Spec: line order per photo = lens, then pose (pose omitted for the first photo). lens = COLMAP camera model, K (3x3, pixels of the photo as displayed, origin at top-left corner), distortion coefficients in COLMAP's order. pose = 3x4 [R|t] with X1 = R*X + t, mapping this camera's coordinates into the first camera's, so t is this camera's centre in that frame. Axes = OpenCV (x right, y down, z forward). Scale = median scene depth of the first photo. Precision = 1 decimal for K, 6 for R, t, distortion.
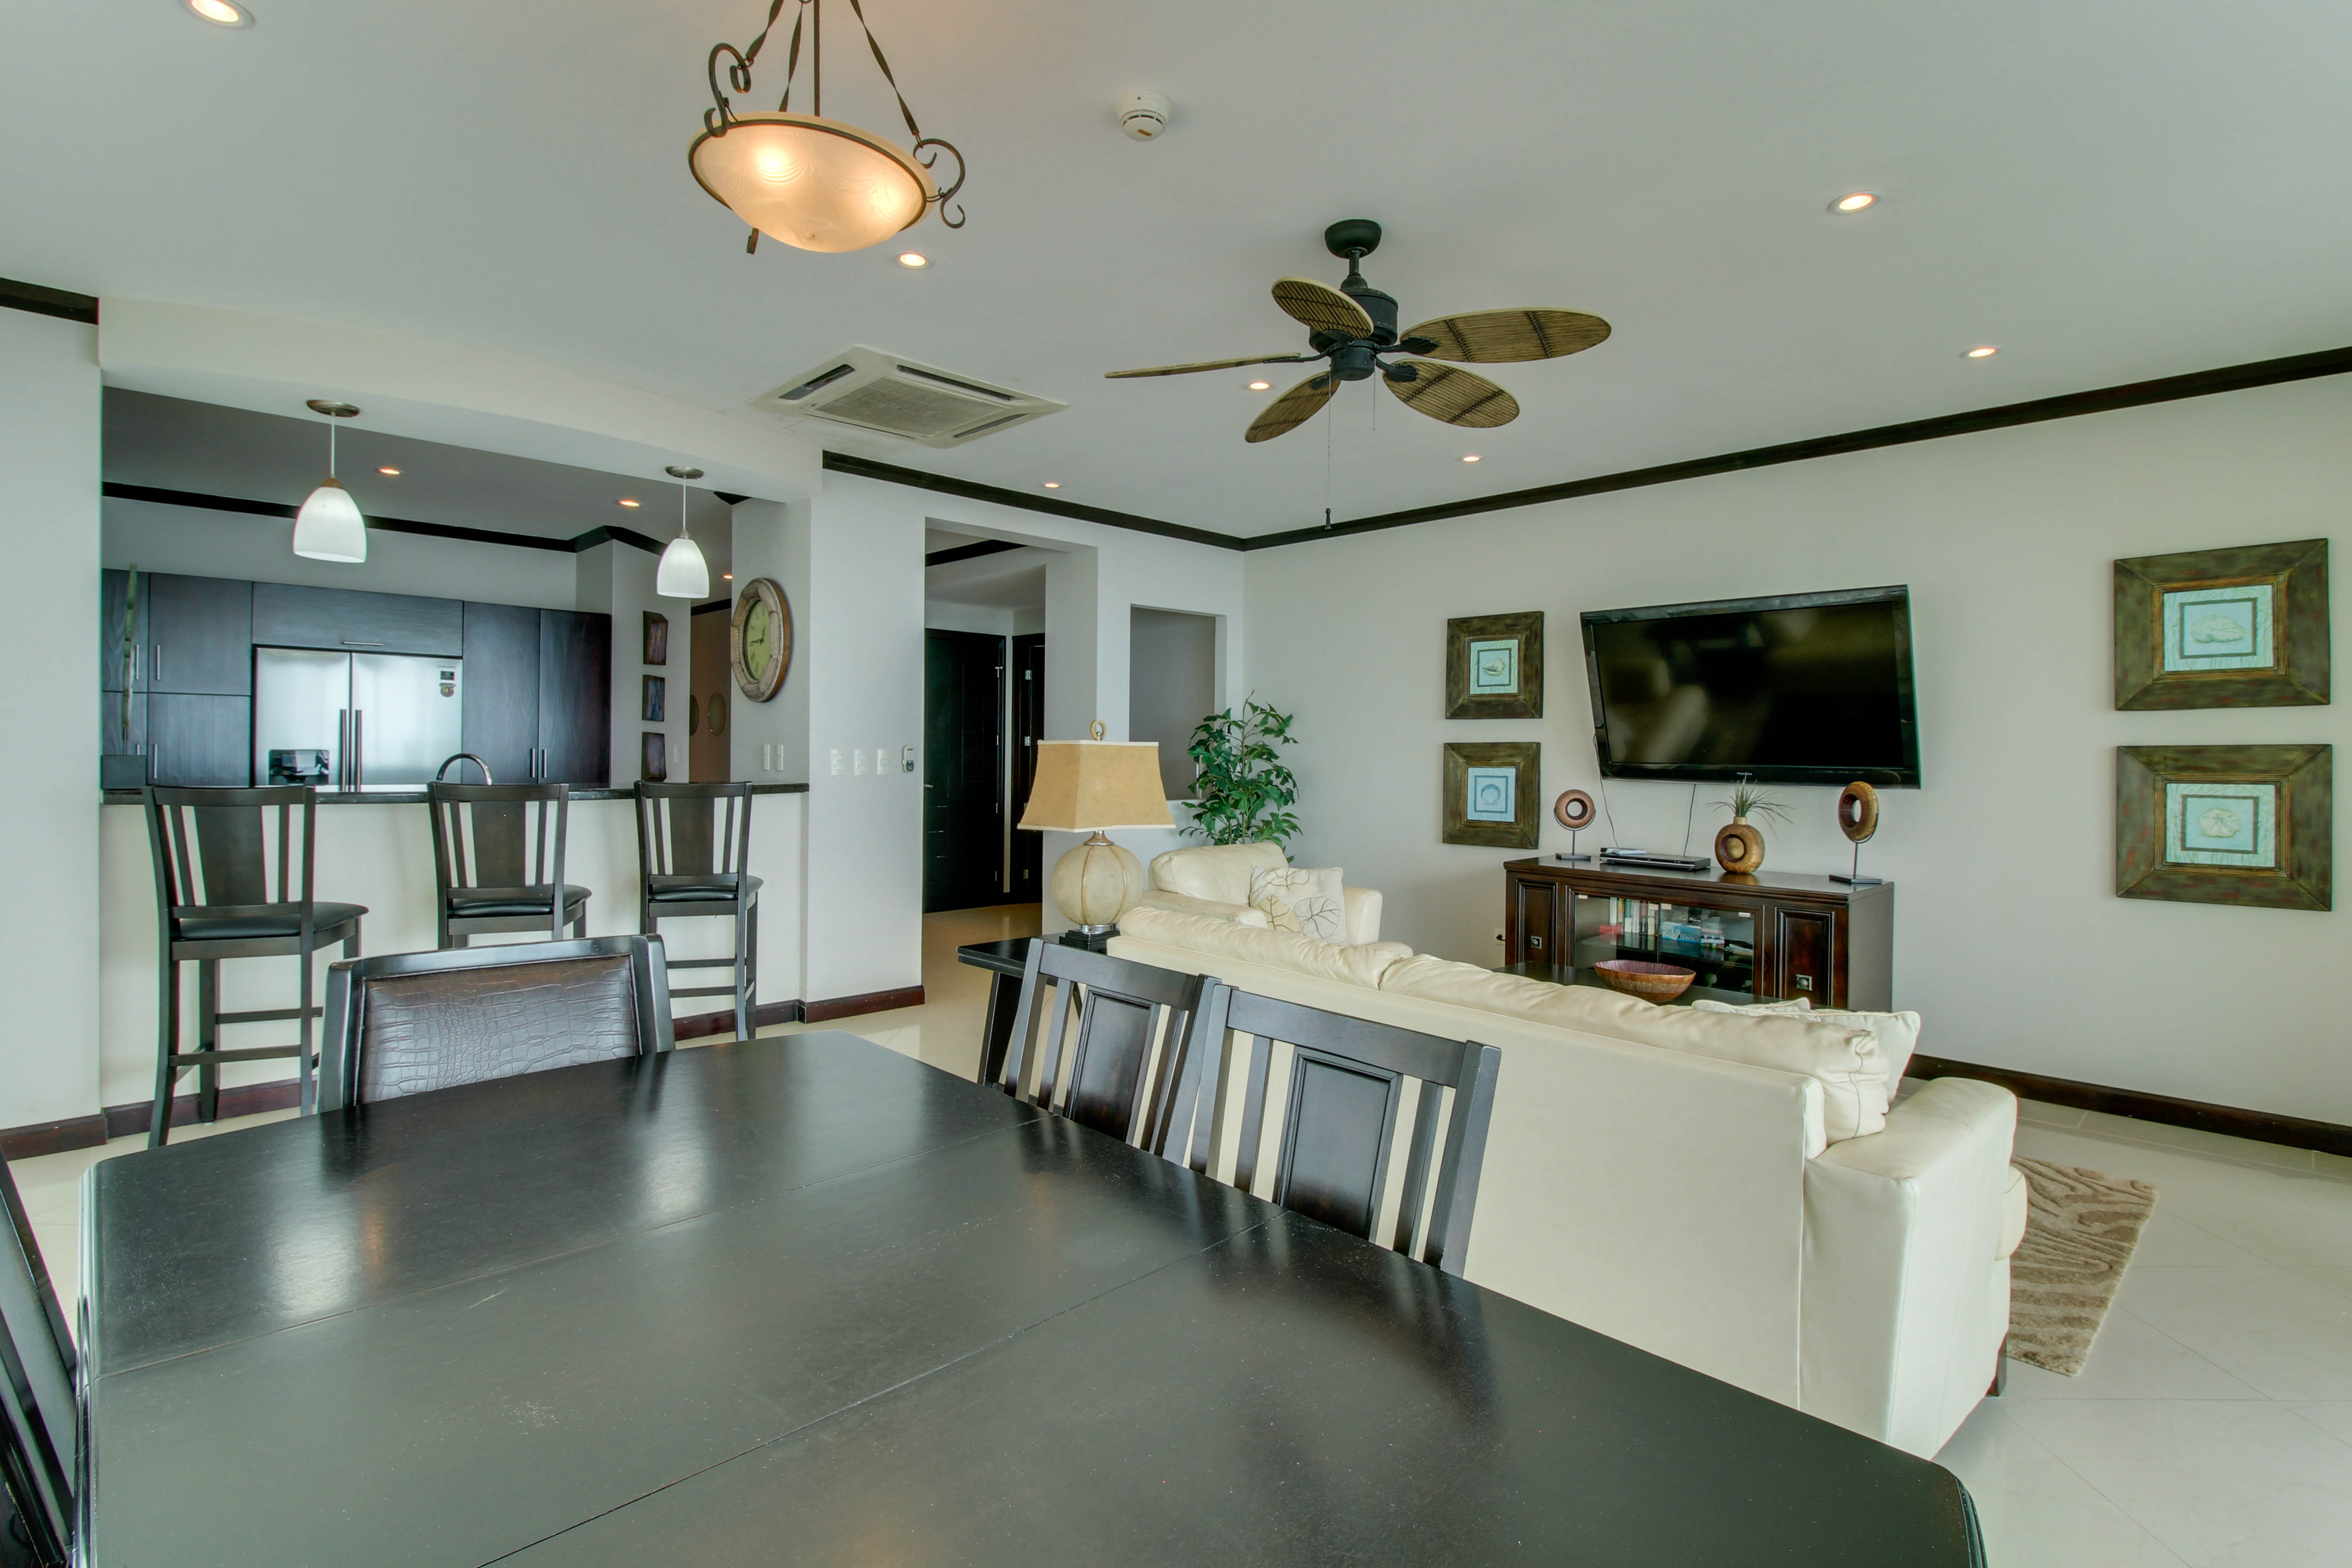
lens RADIAL K [[1125.8, 0, 1170.6], [0, 1125.8, 759.9], [0, 0, 1]] dist [-0.004043, -0.000976]
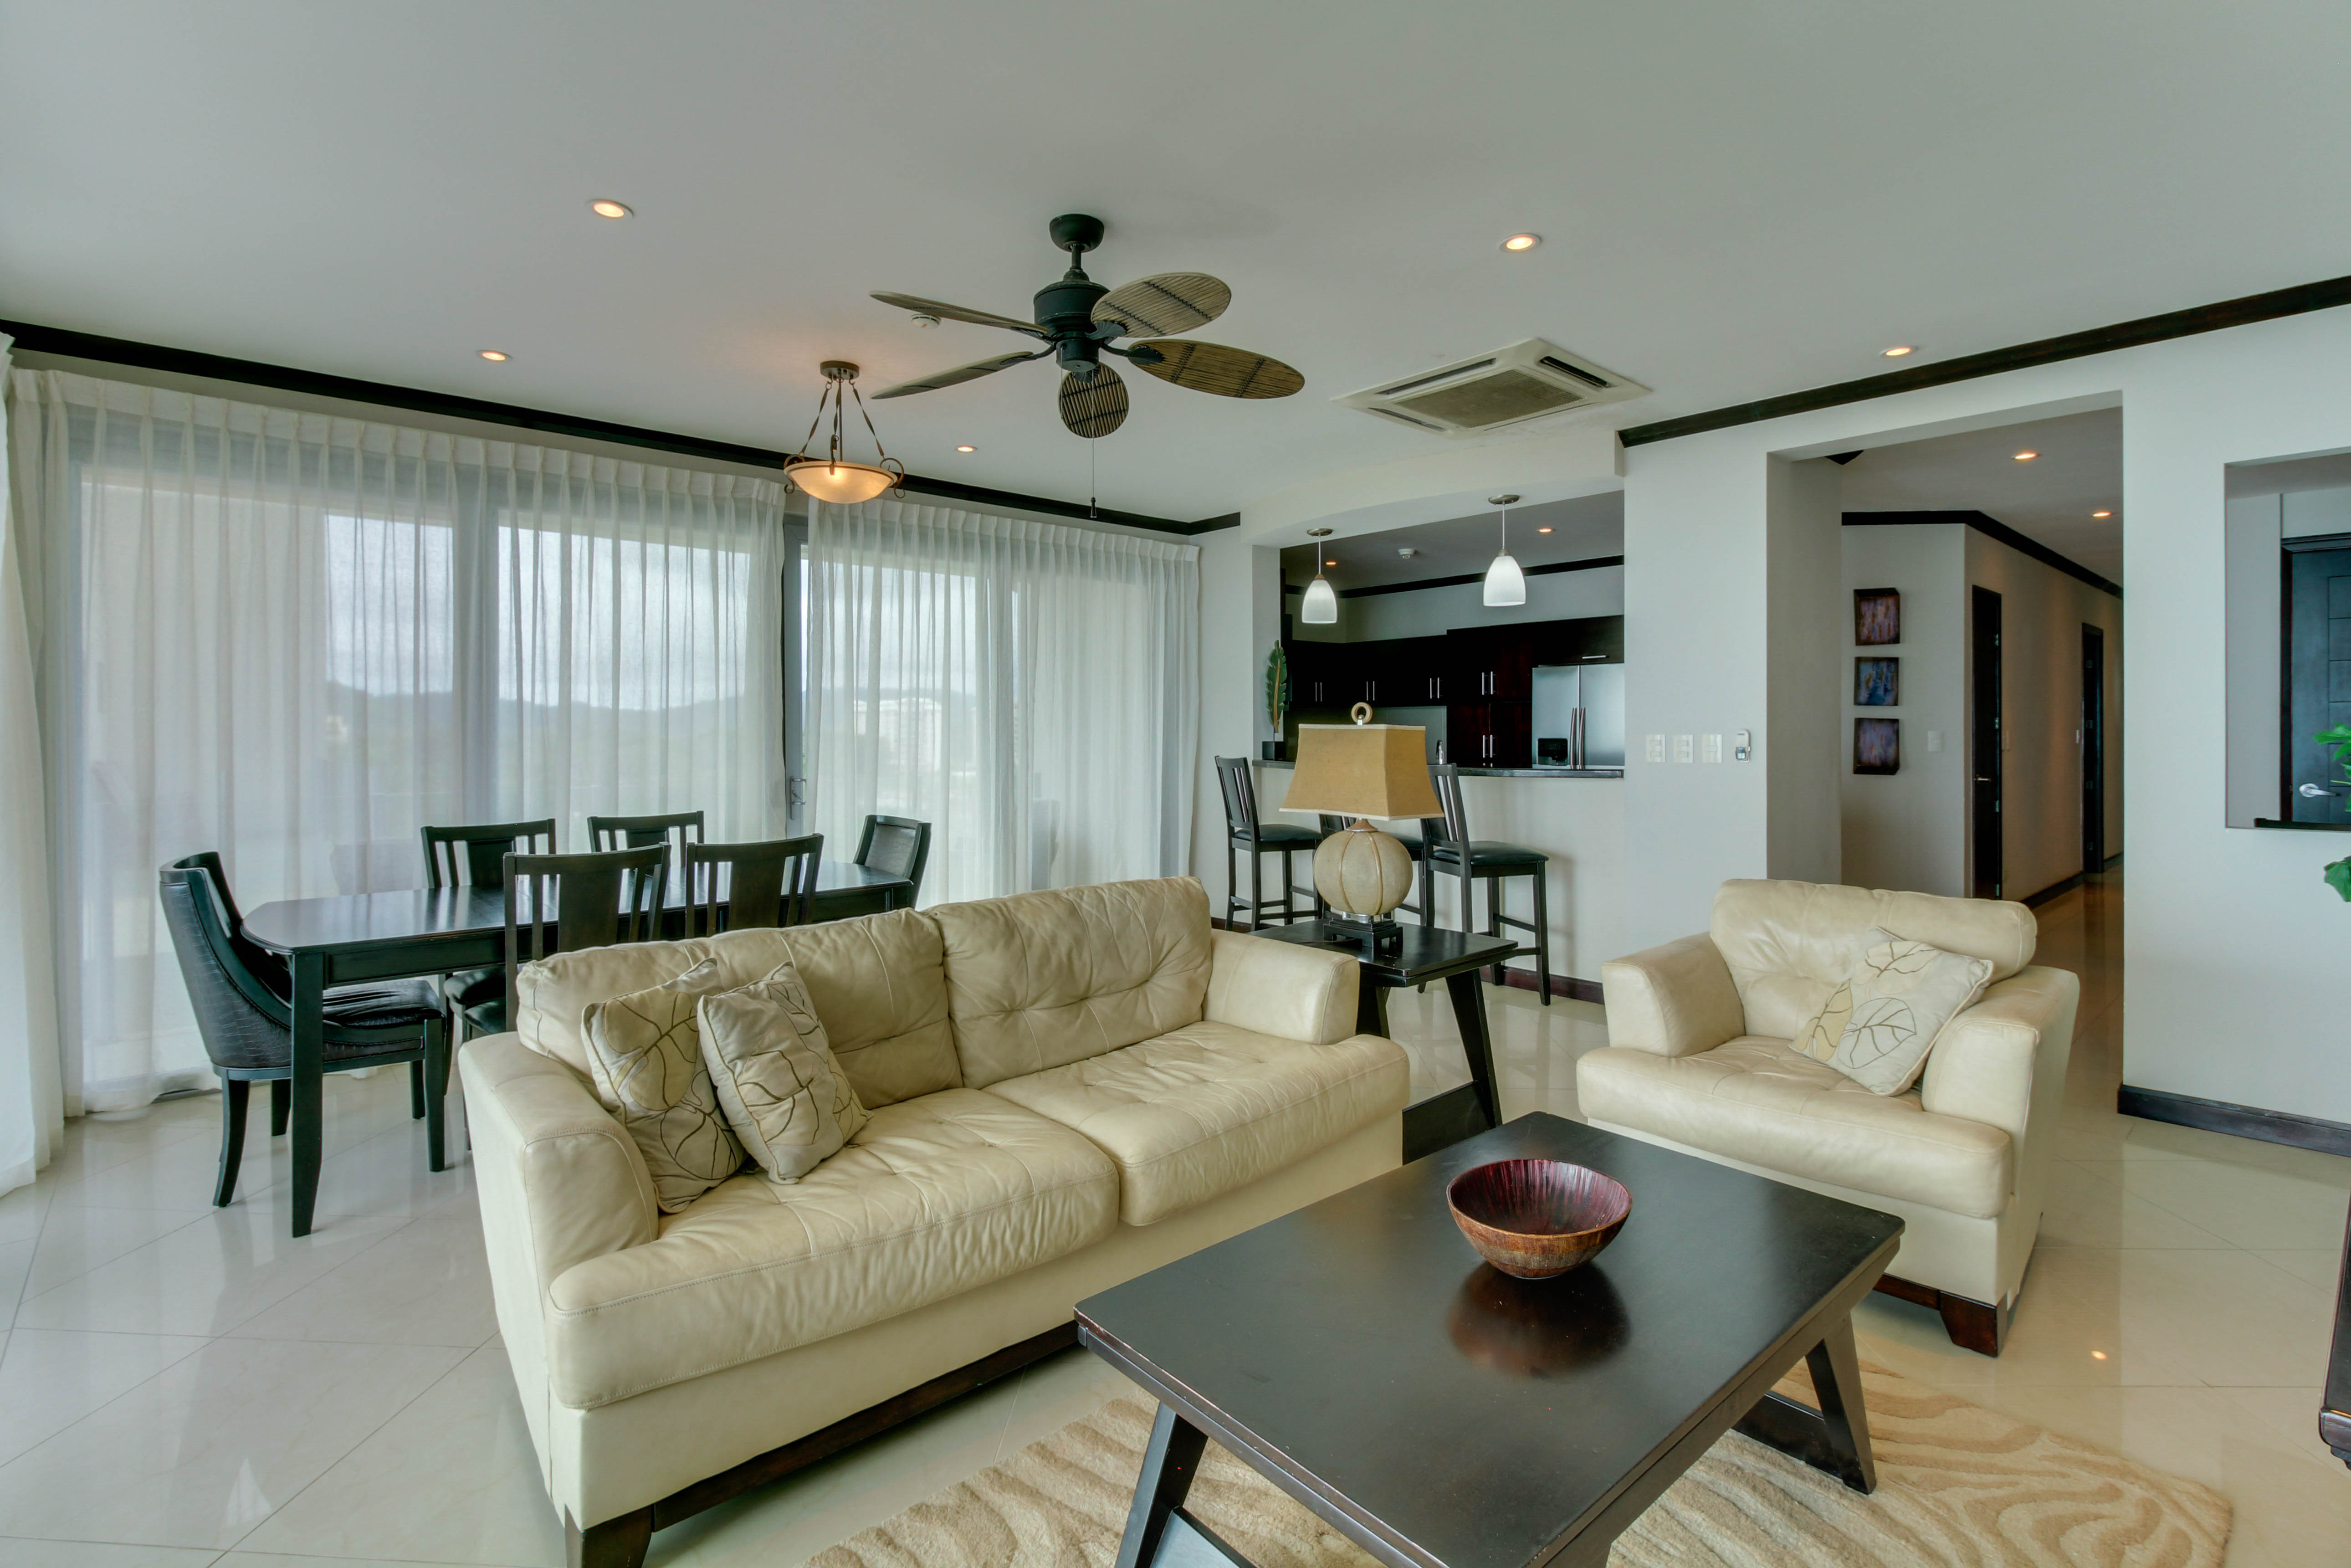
lens RADIAL K [[1093.9, 0, 1178.1], [0, 1093.9, 741.8], [0, 0, 1]] dist [0.029252, -0.000231]
pose [[-0.044107, -0.001776, -0.999025, 0.597439], [-0.007037, 0.999974, -0.001467, 0.000012], [0.999002, 0.006965, -0.044119, 0.590579]]
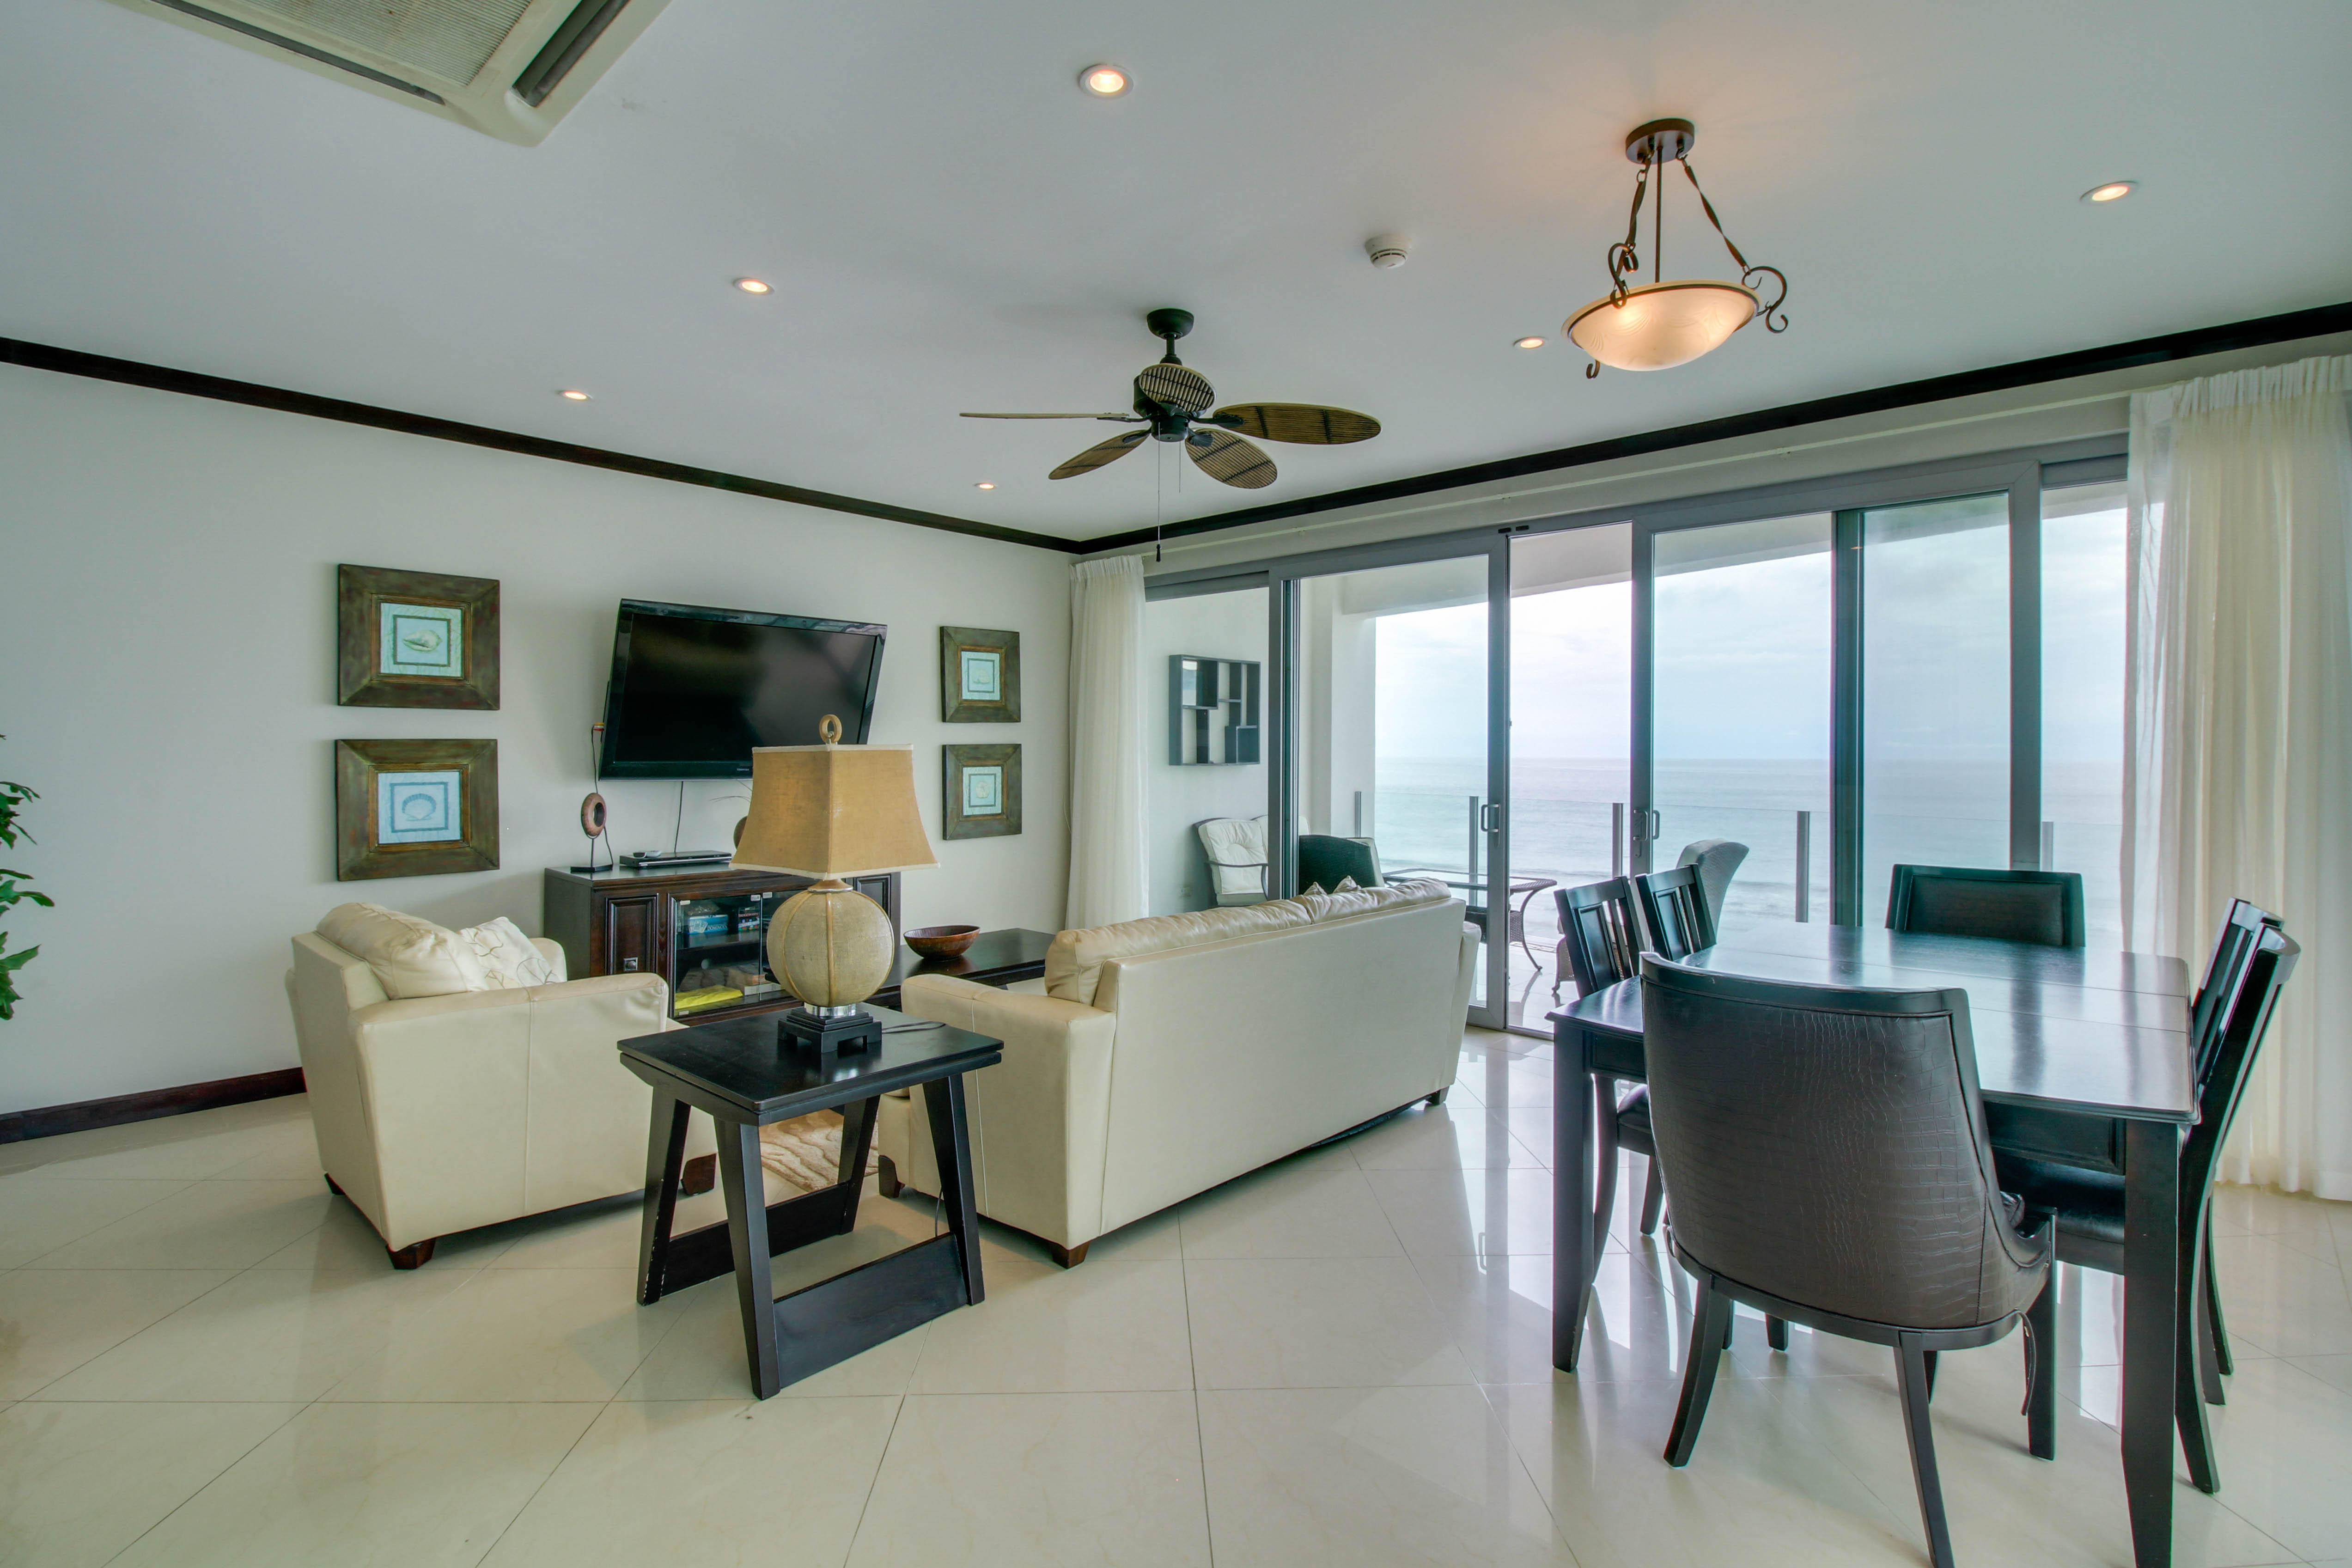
lens RADIAL K [[1096.8, 0, 1169.5], [0, 1096.8, 754.0], [0, 0, 1]] dist [-0.003201, -0.000477]
pose [[-0.068331, -0.011102, 0.997601, -0.508523], [0.008168, 0.999898, 0.011687, -0.010319], [-0.997629, 0.008947, -0.068233, 0.563254]]
